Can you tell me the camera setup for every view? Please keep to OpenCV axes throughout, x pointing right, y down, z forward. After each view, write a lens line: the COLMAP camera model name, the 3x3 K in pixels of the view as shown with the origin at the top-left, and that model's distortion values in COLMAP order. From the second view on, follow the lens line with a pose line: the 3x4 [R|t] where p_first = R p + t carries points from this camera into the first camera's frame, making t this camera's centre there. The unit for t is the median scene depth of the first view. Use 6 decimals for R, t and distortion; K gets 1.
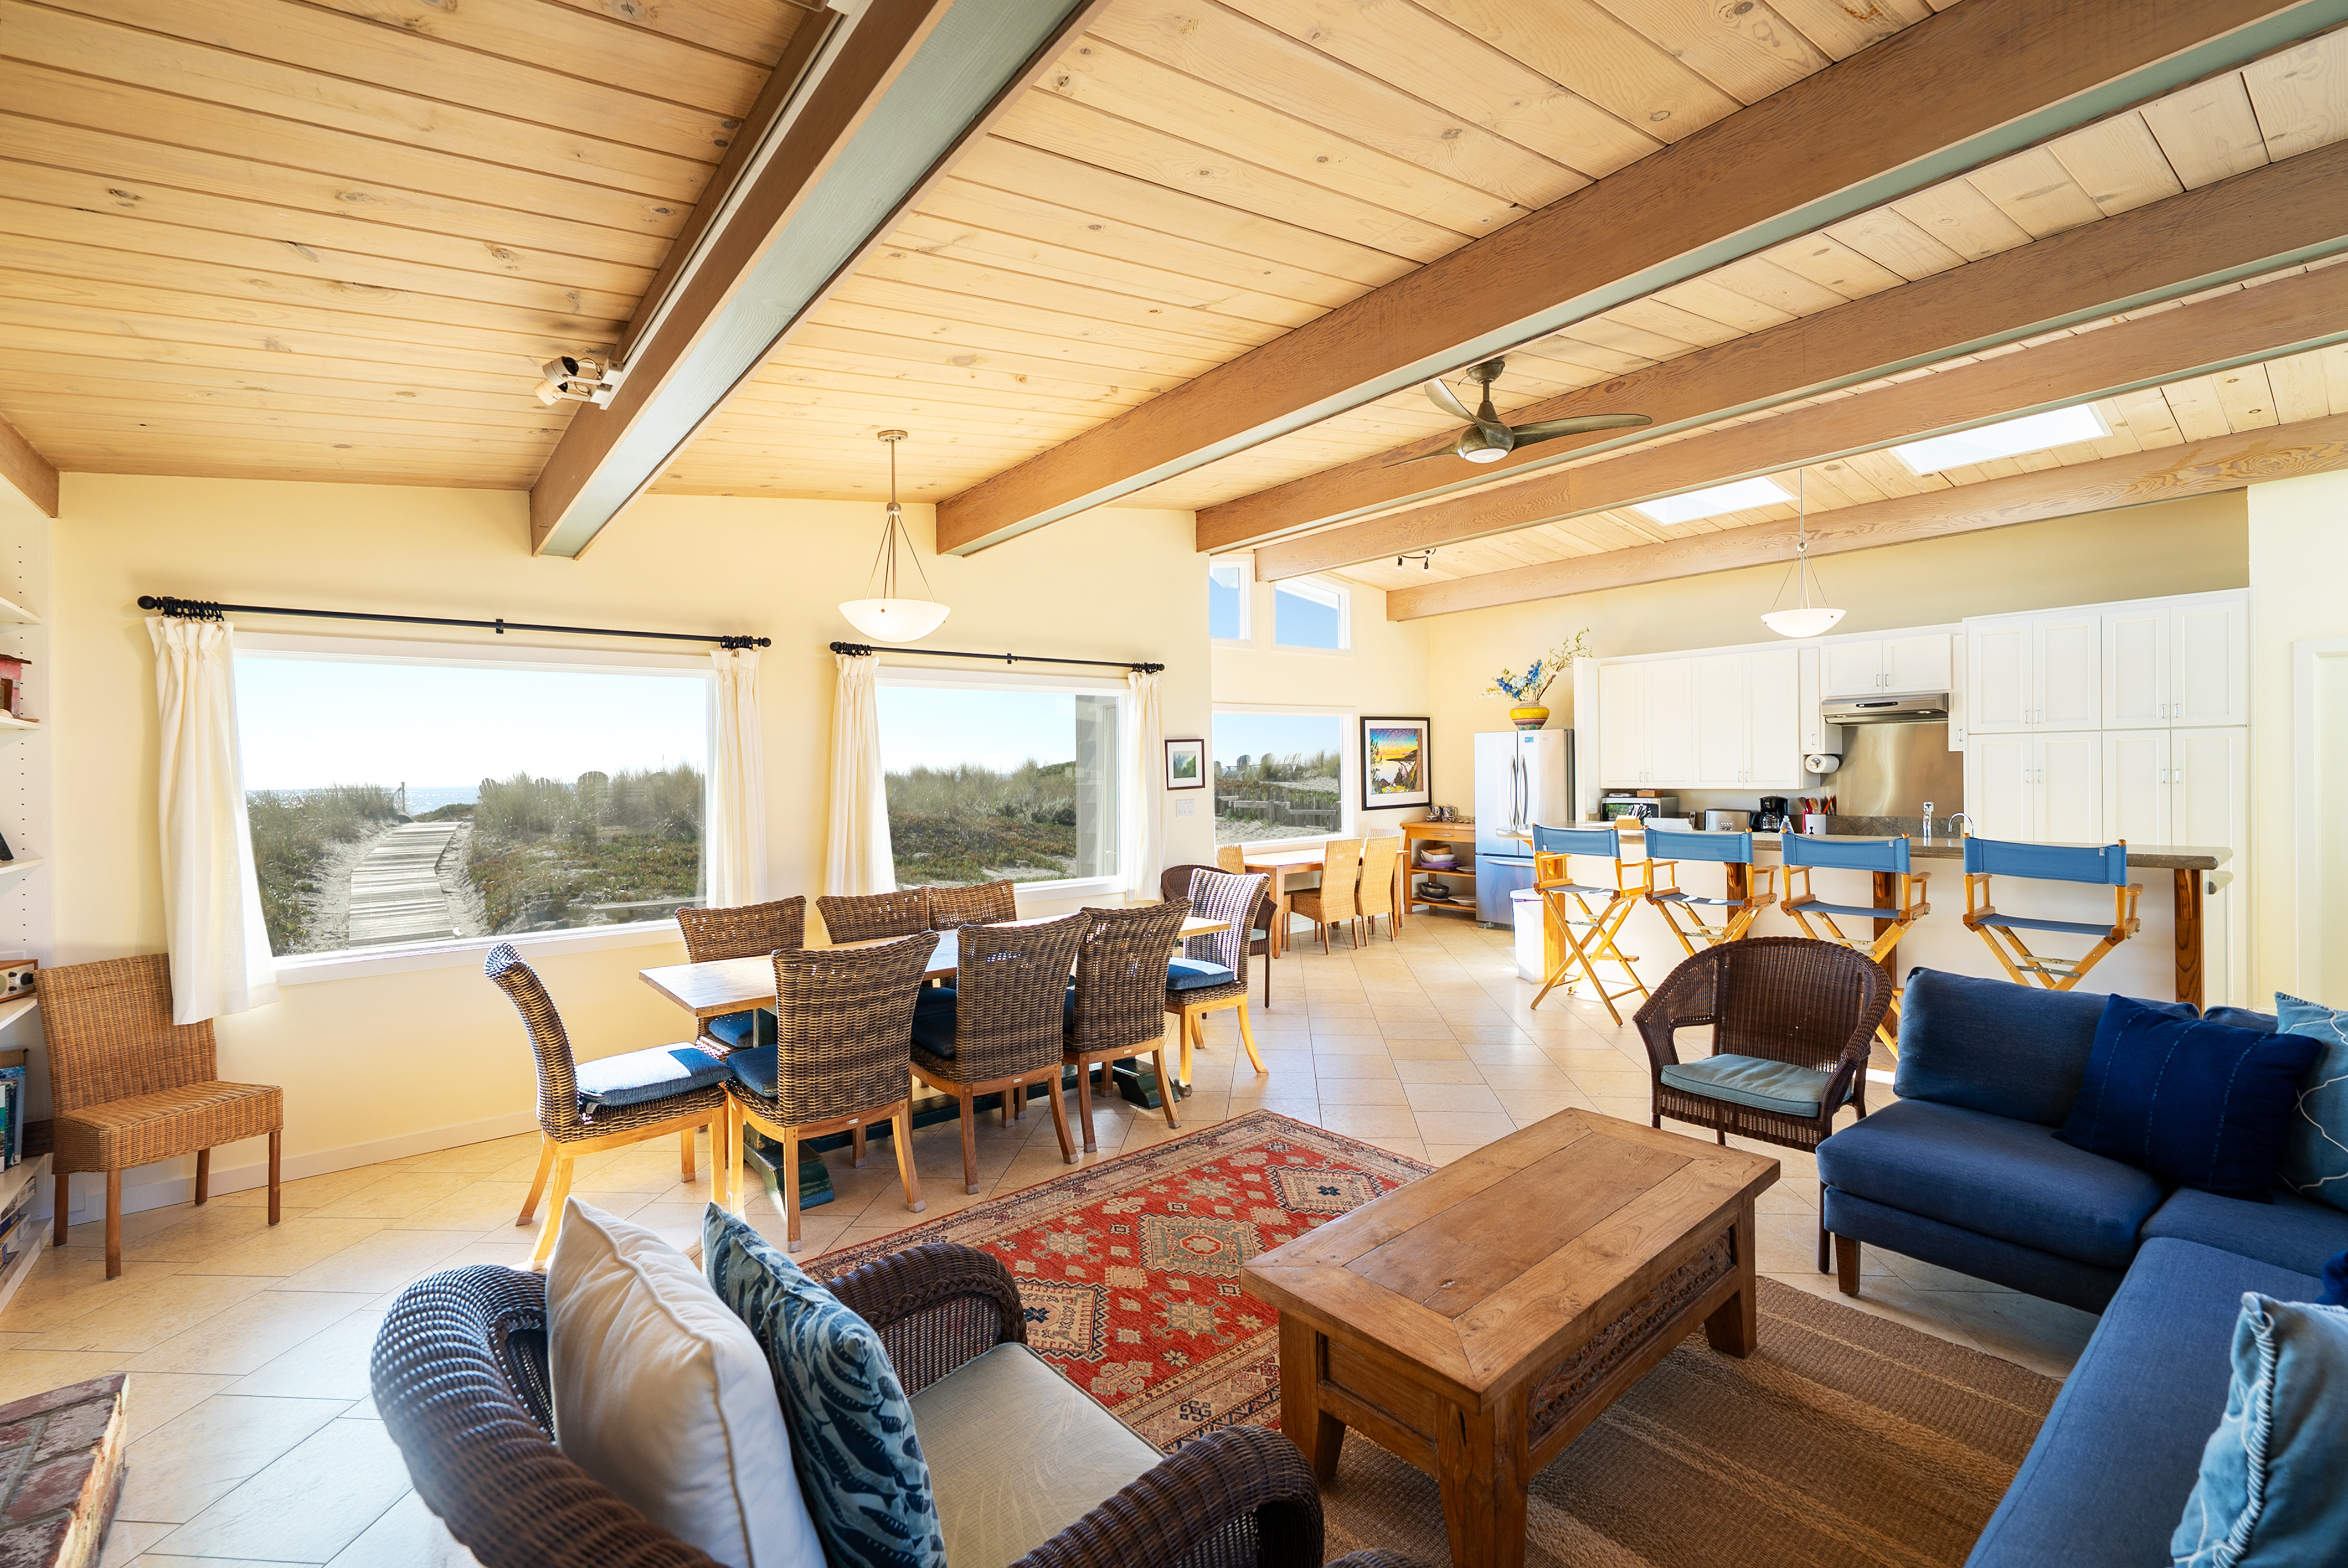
lens RADIAL K [[974.7, 0, 1219.1], [0, 974.7, 767.0], [0, 0, 1]] dist [-0.007781, 0.000698]
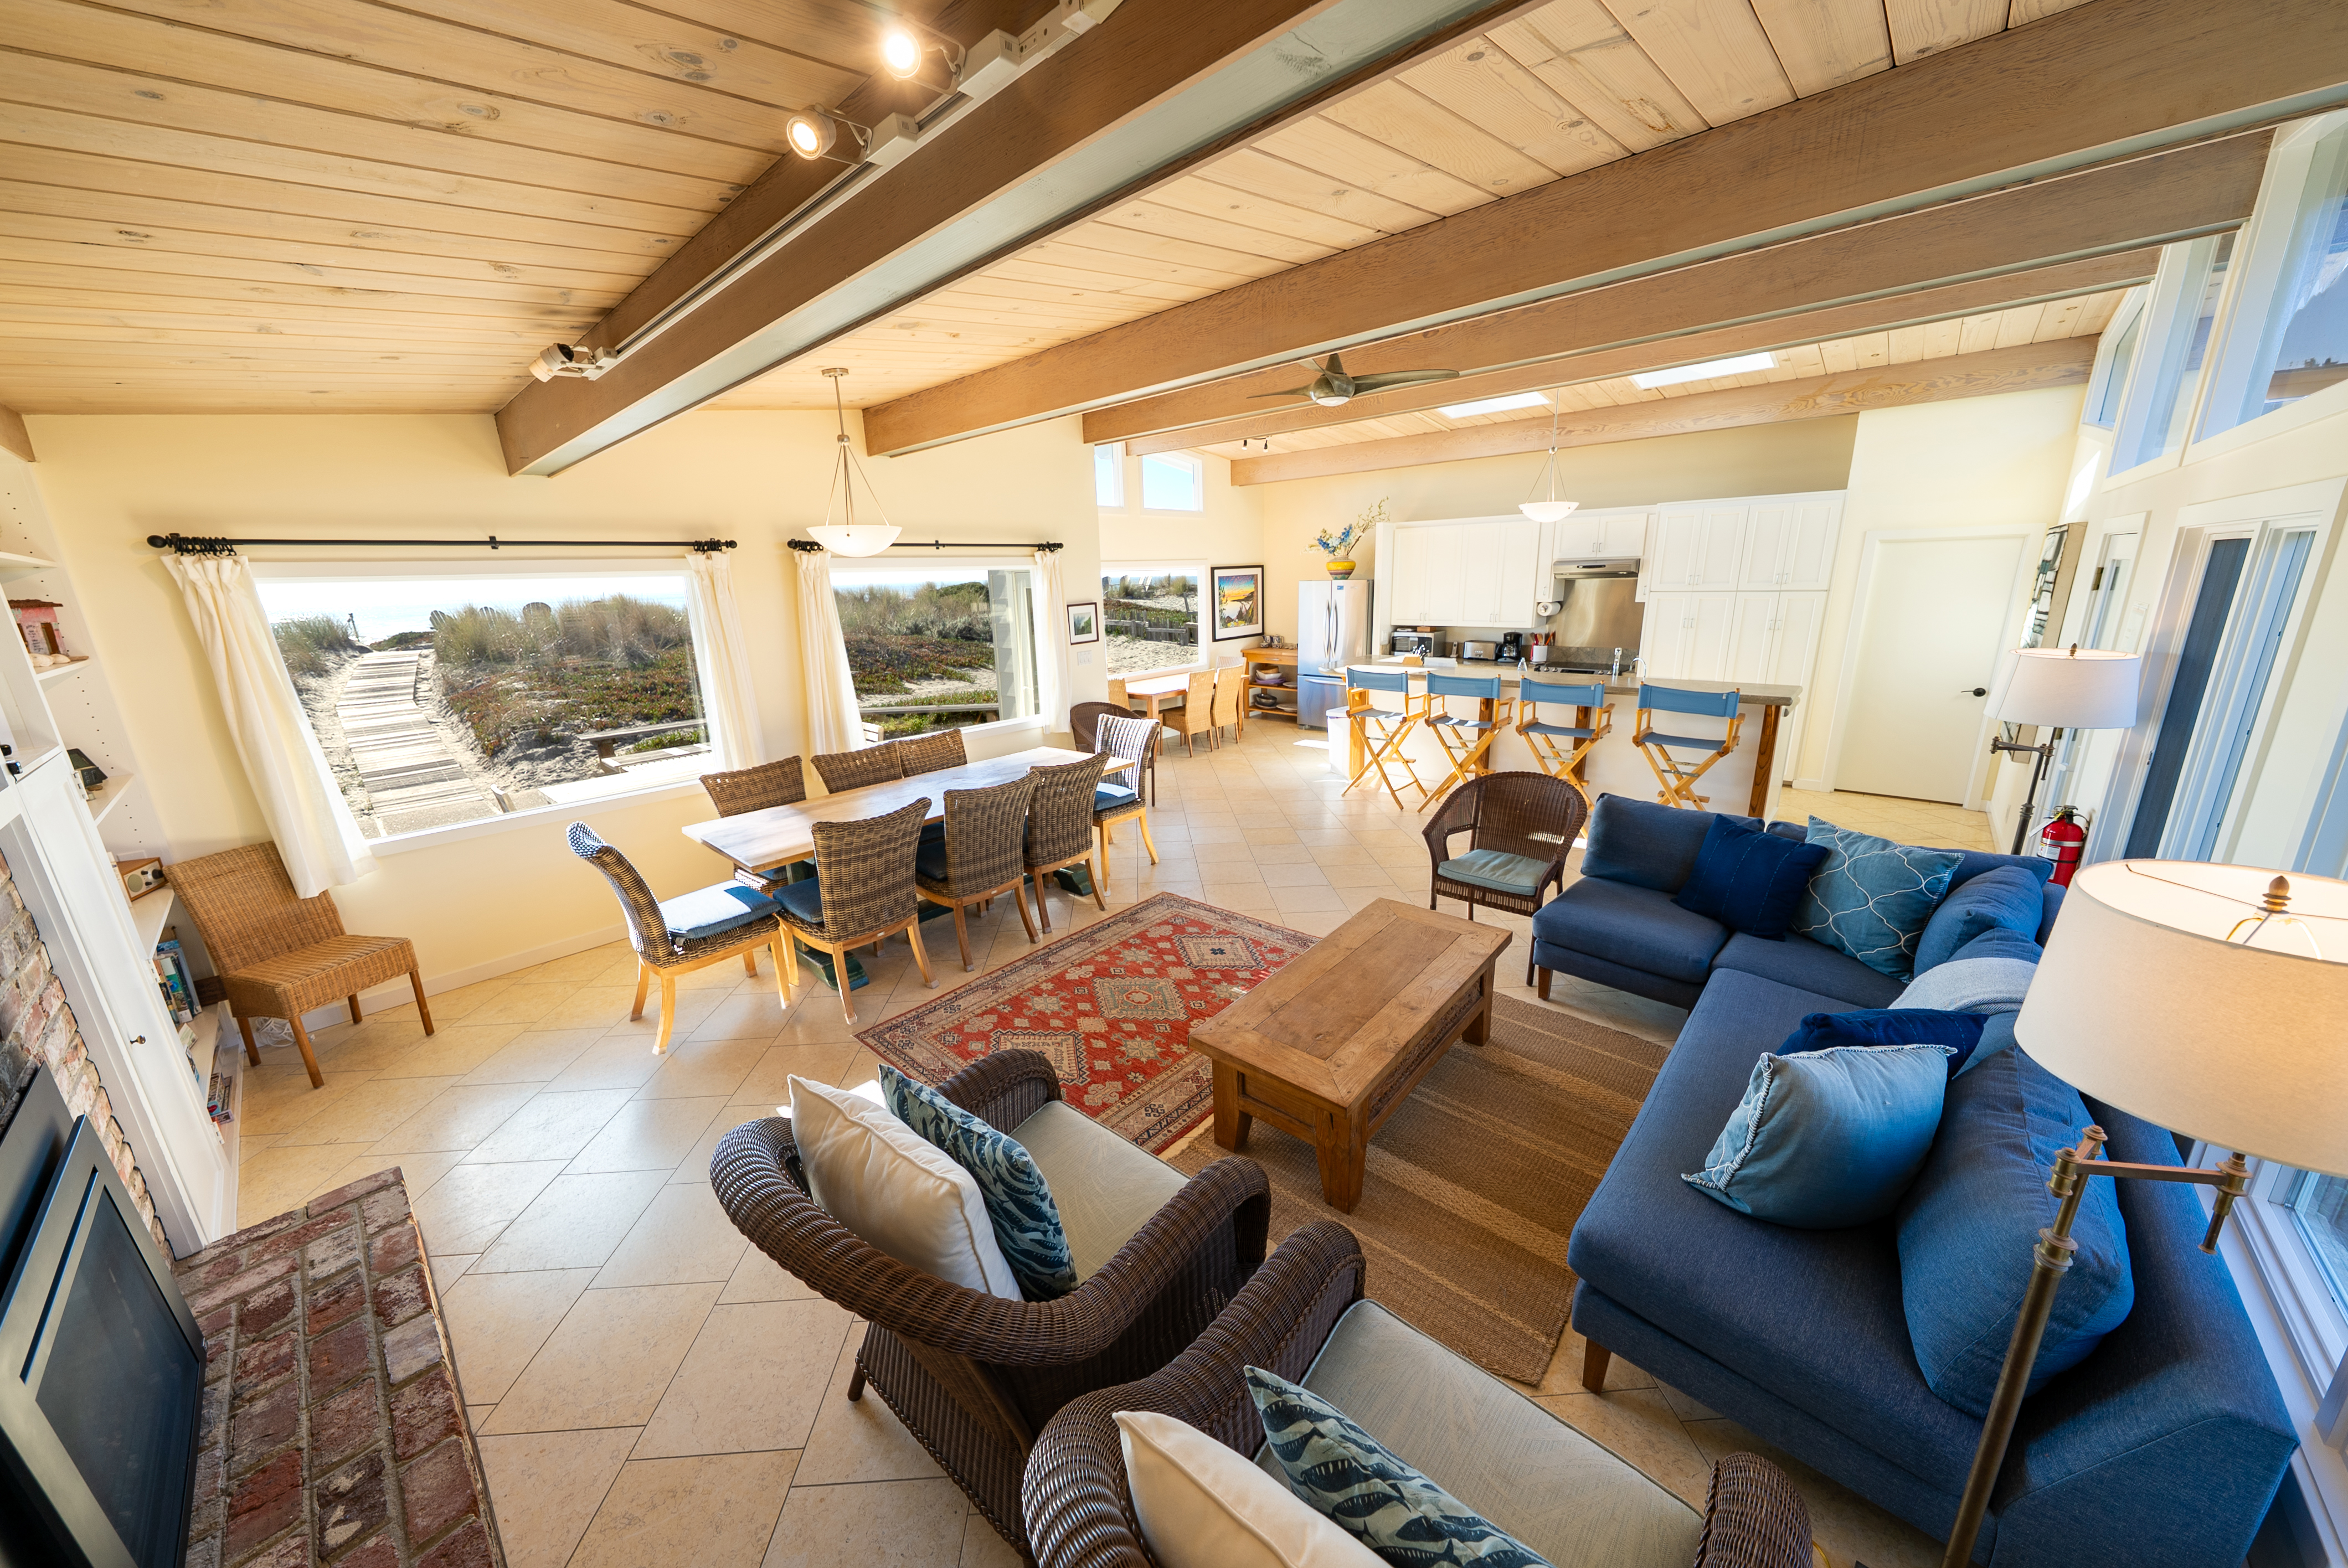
lens RADIAL K [[765.8, 0, 1188.6], [0, 765.8, 769.2], [0, 0, 1]] dist [-0.010129, 0.000148]
pose [[0.990779, -0.044997, 0.127795, -0.063642], [0.012707, 0.969942, 0.243004, -0.109421], [-0.134888, -0.239140, 0.961570, -0.043843]]
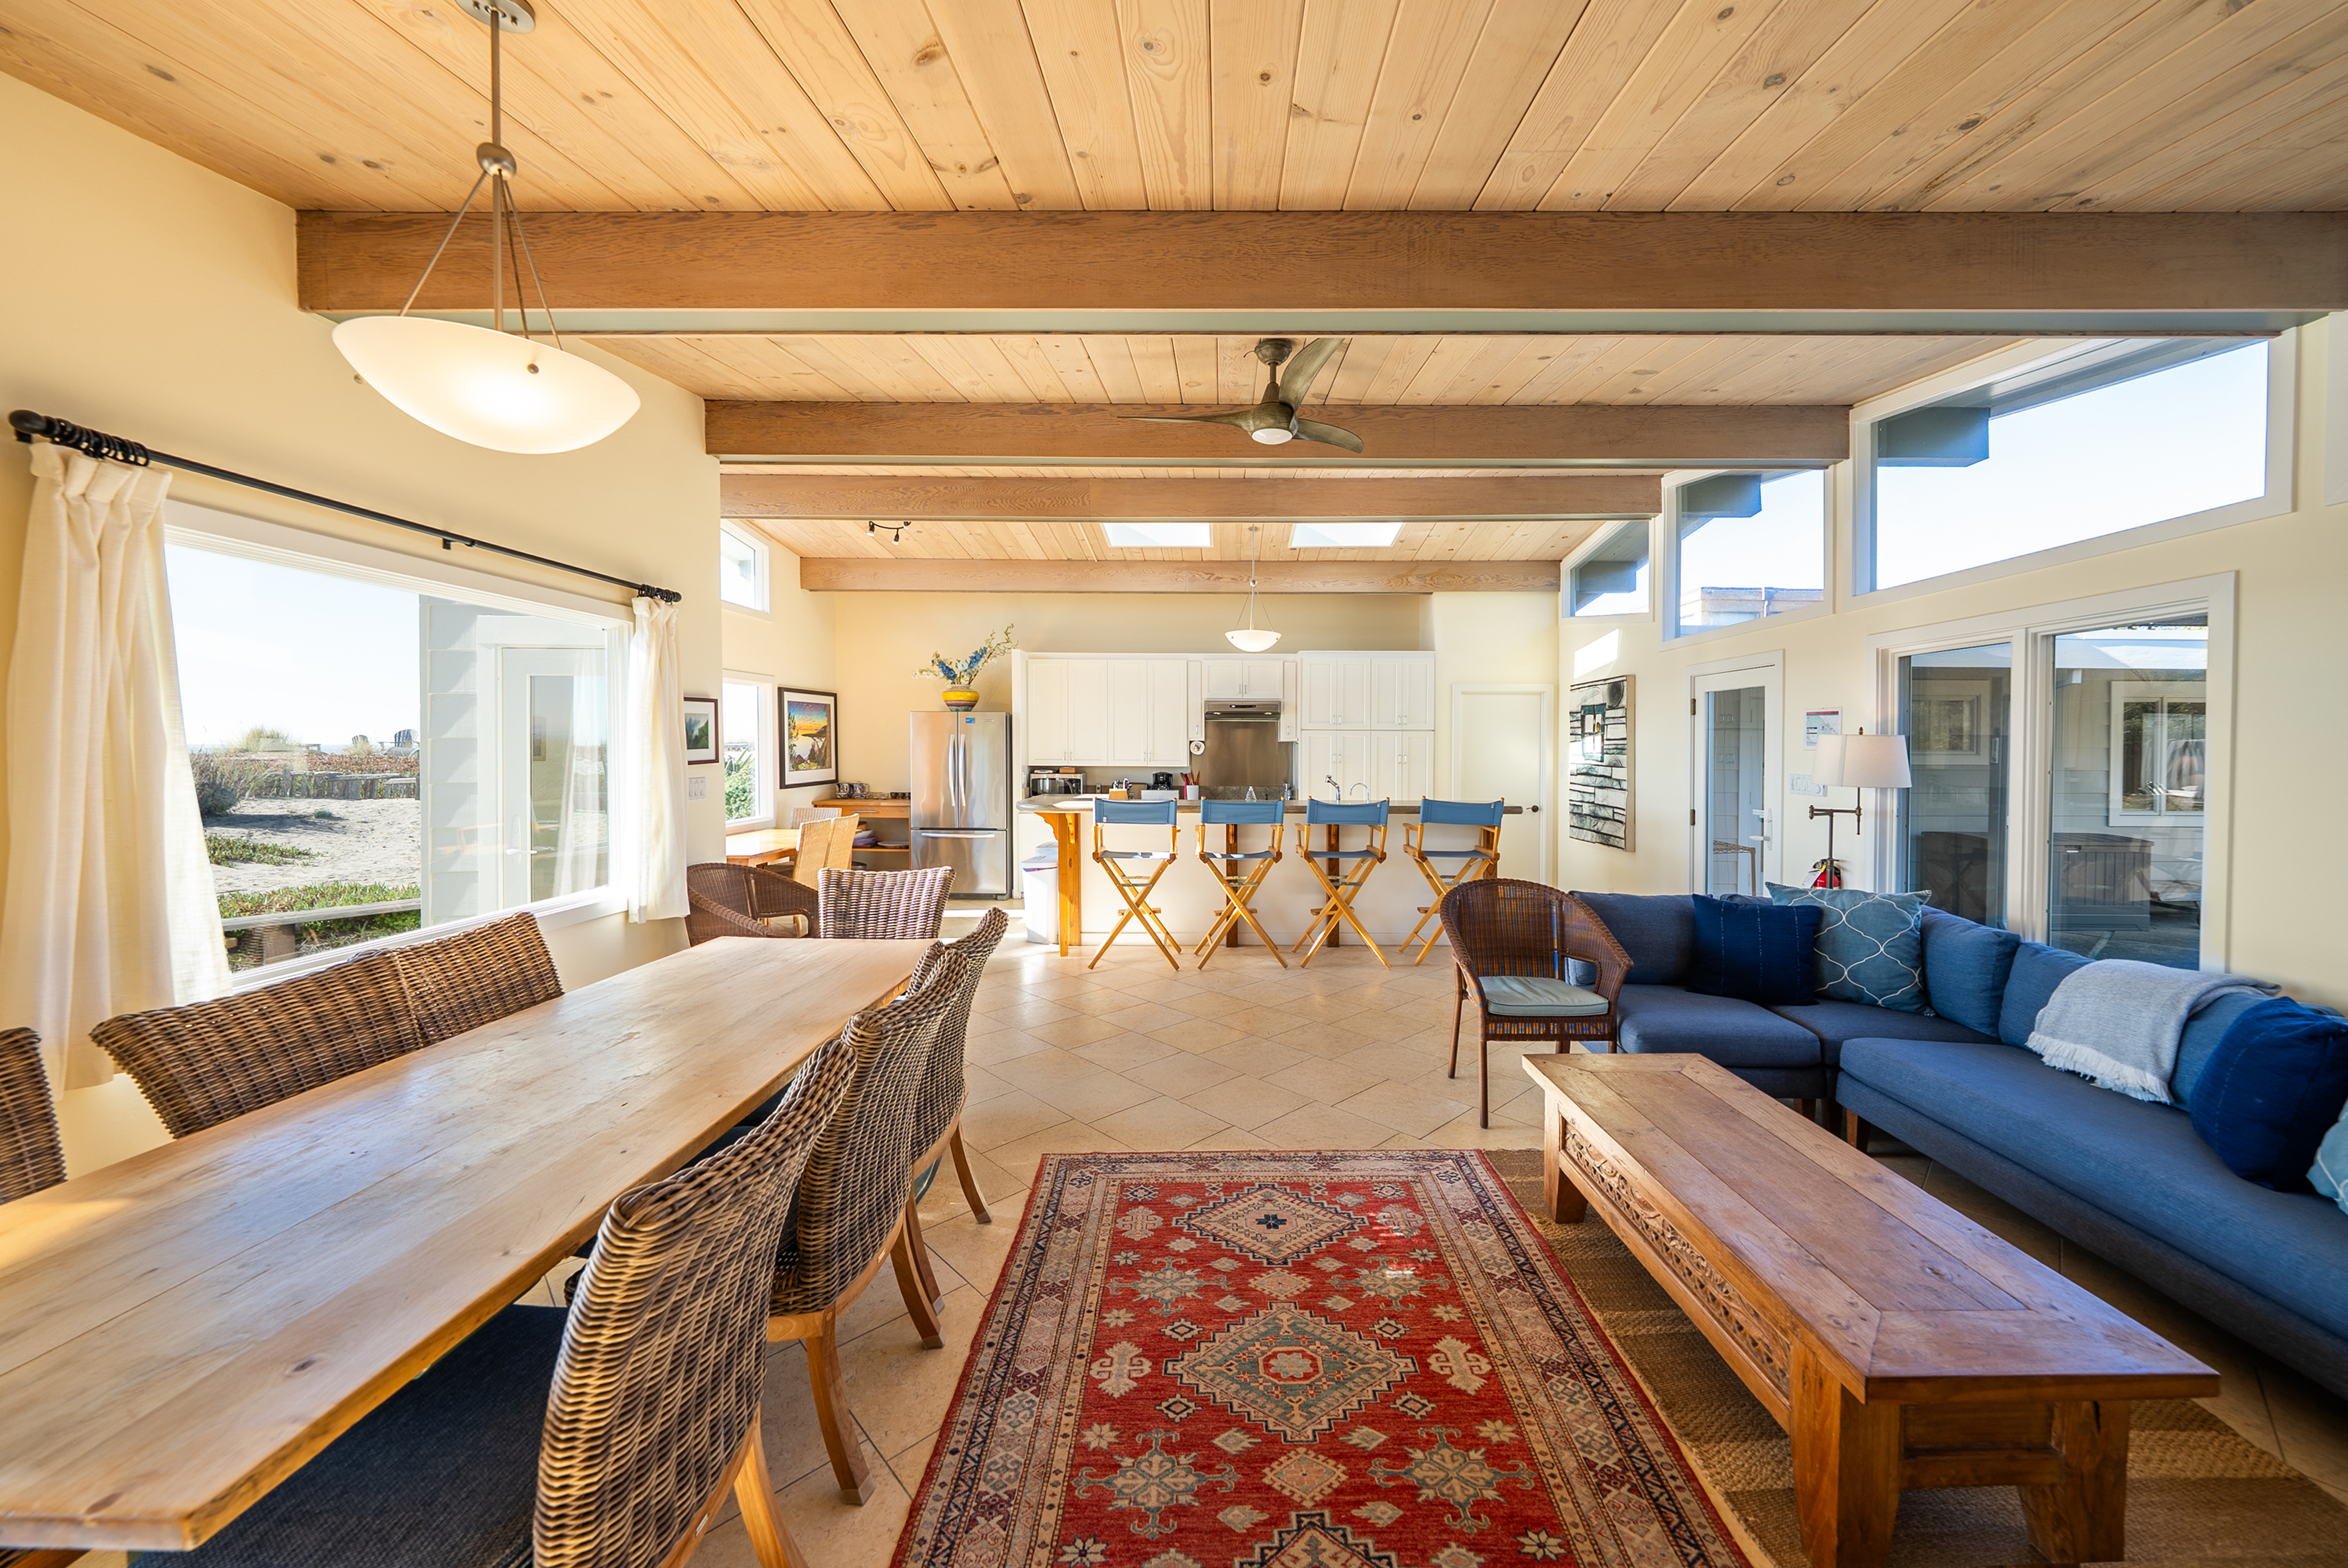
lens RADIAL K [[807.1, 0, 1204.9], [0, 807.1, 760.6], [0, 0, 1]] dist [-0.002128, 0.000107]
pose [[0.662920, 0.008678, 0.748640, -0.444105], [-0.018284, 0.999822, 0.004601, 0.019006], [-0.748467, -0.016738, 0.662961, 0.538424]]
